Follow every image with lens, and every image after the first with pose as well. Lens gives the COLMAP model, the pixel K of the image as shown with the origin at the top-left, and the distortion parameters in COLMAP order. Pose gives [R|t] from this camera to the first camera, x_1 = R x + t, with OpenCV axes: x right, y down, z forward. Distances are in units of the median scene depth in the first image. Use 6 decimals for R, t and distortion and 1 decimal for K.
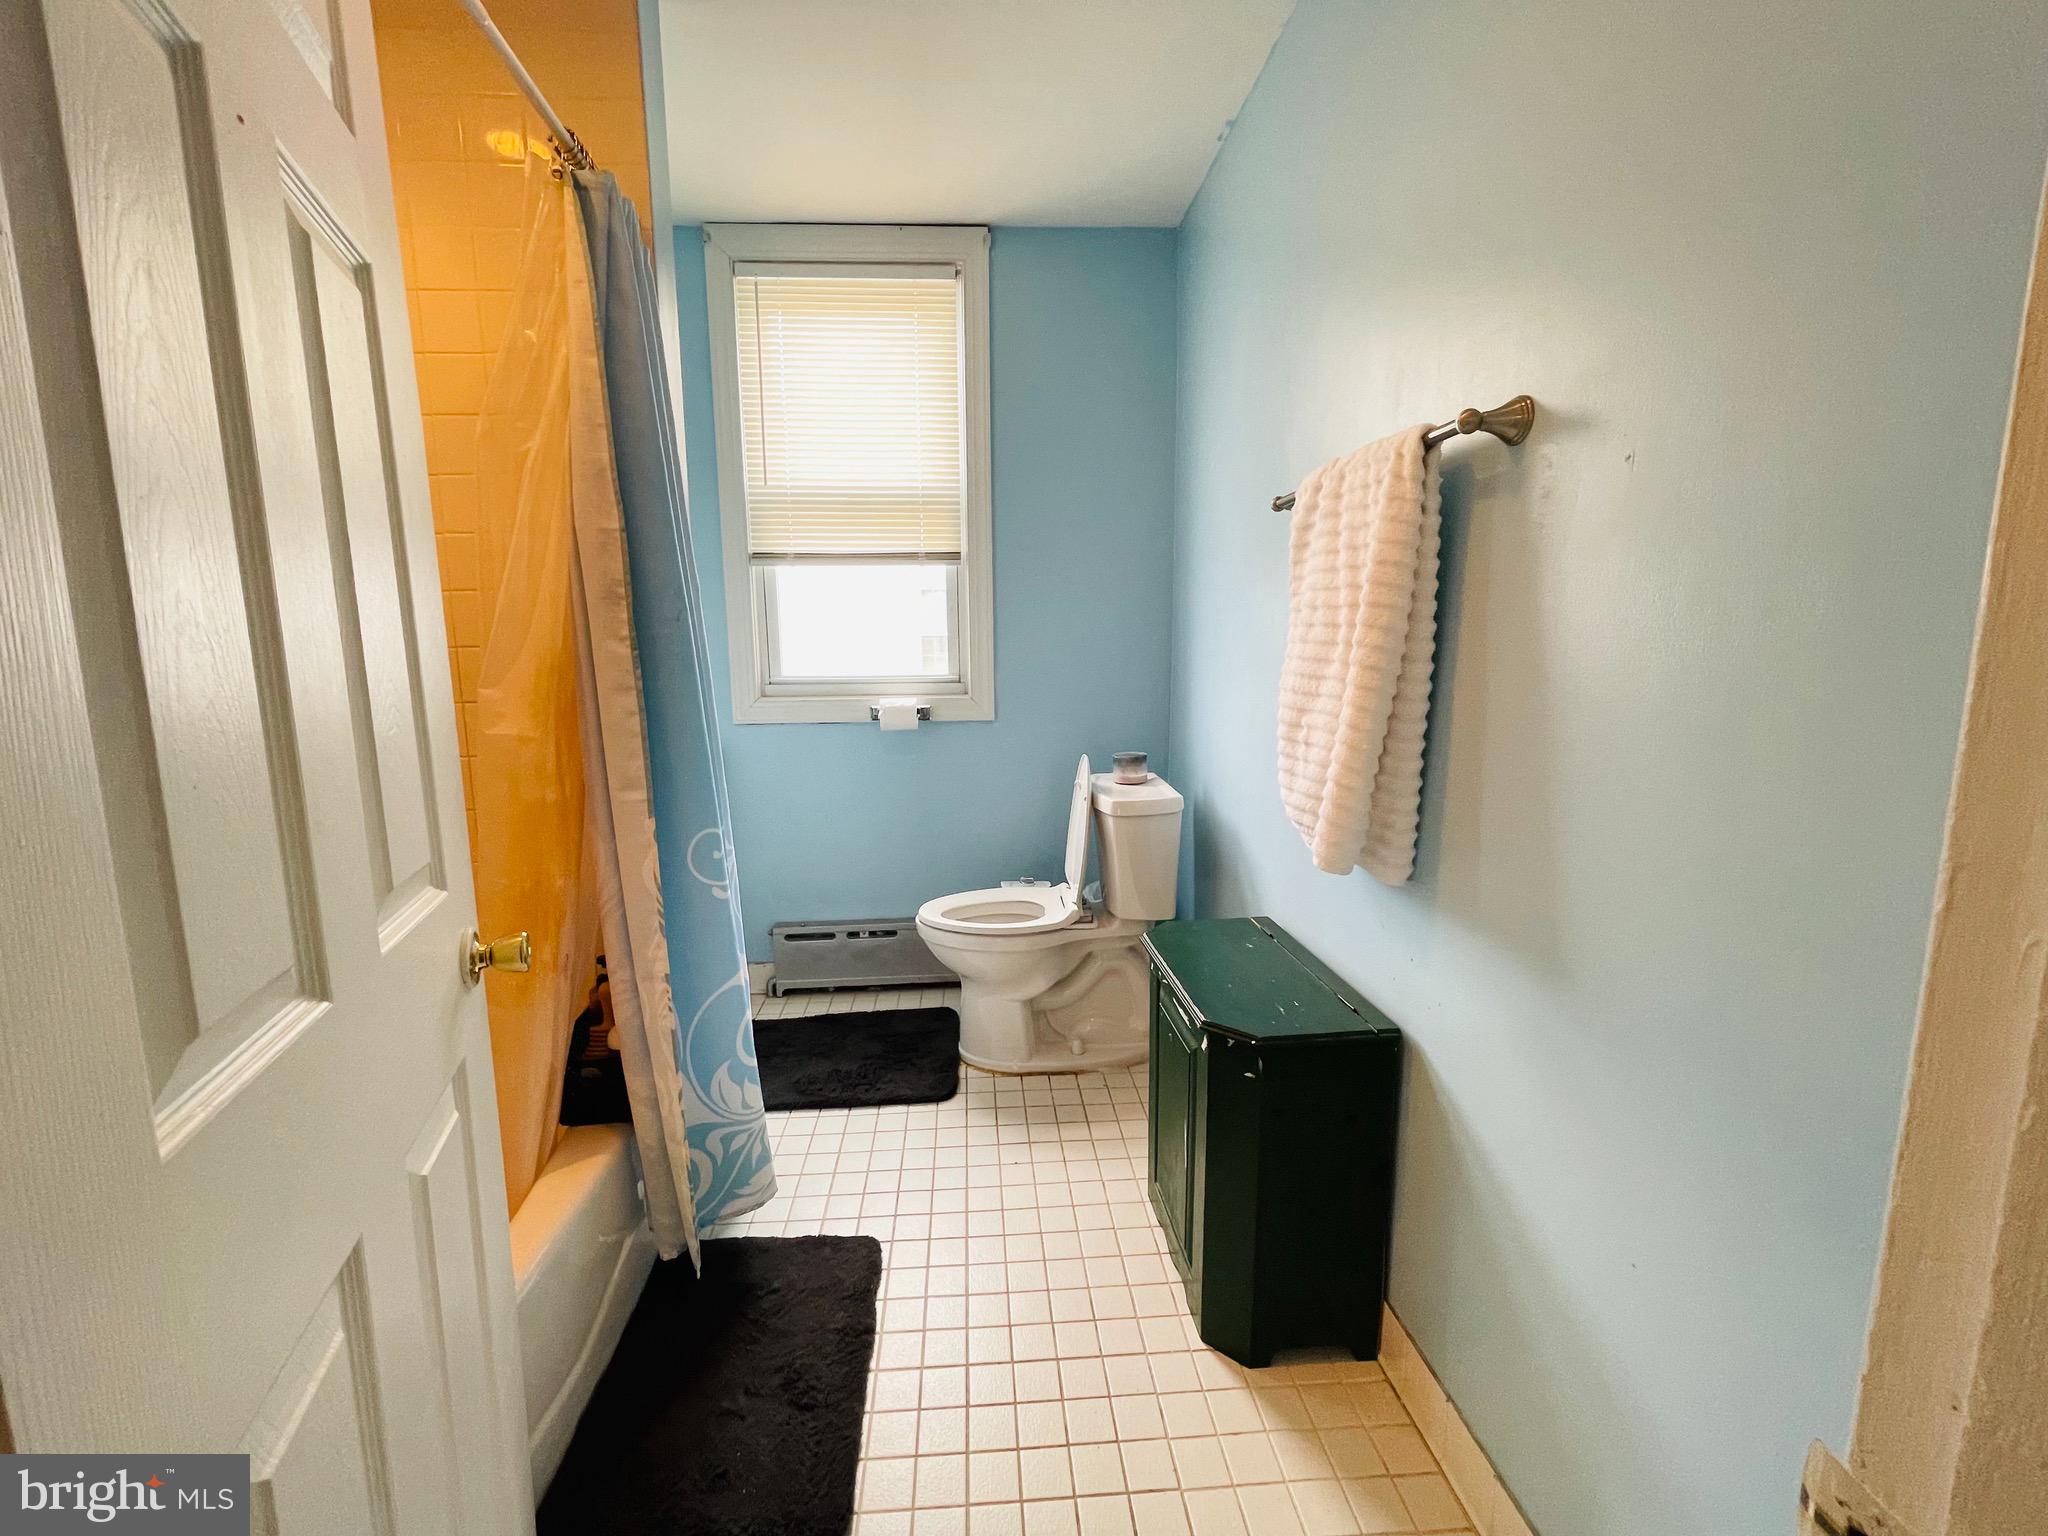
lens RADIAL K [[823.8, 0, 1016.1], [0, 823.8, 775.1], [0, 0, 1]] dist [-0.002158, -0.000936]
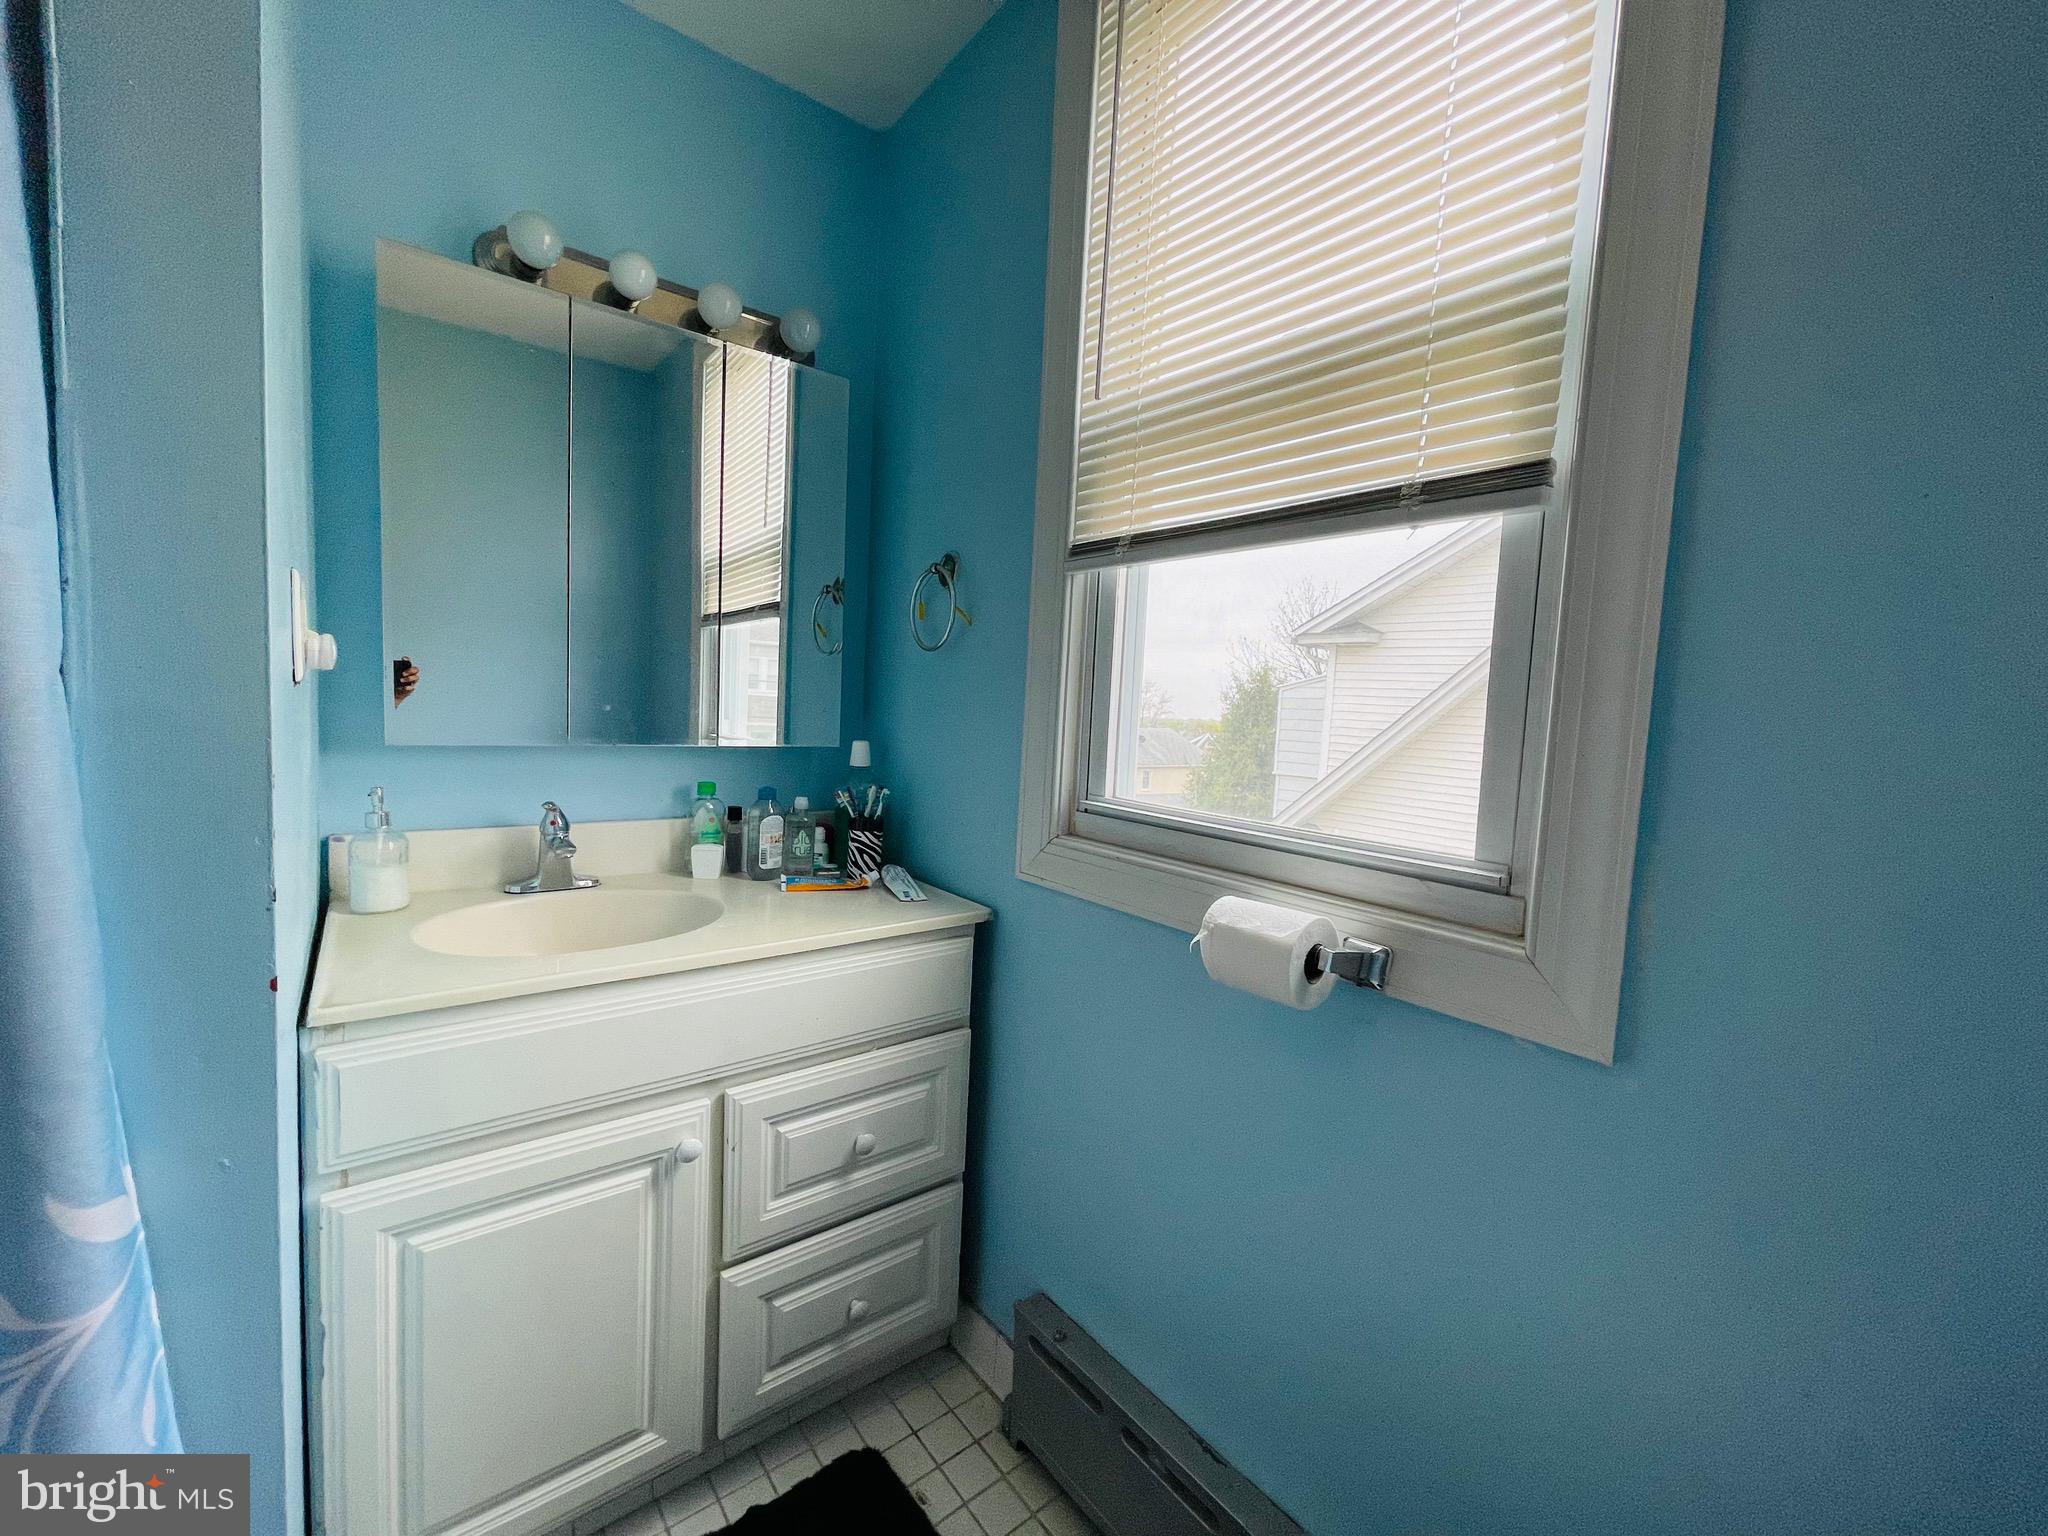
lens RADIAL K [[823.8, 0, 1012.2], [0, 823.8, 765.6], [0, 0, 1]] dist [-0.002158, -0.000936]
pose [[0.563696, 0.097029, -0.820264, 0.073764], [-0.171014, 0.985268, -0.000976, -0.131087], [0.808085, 0.140827, 0.571985, 0.692496]]
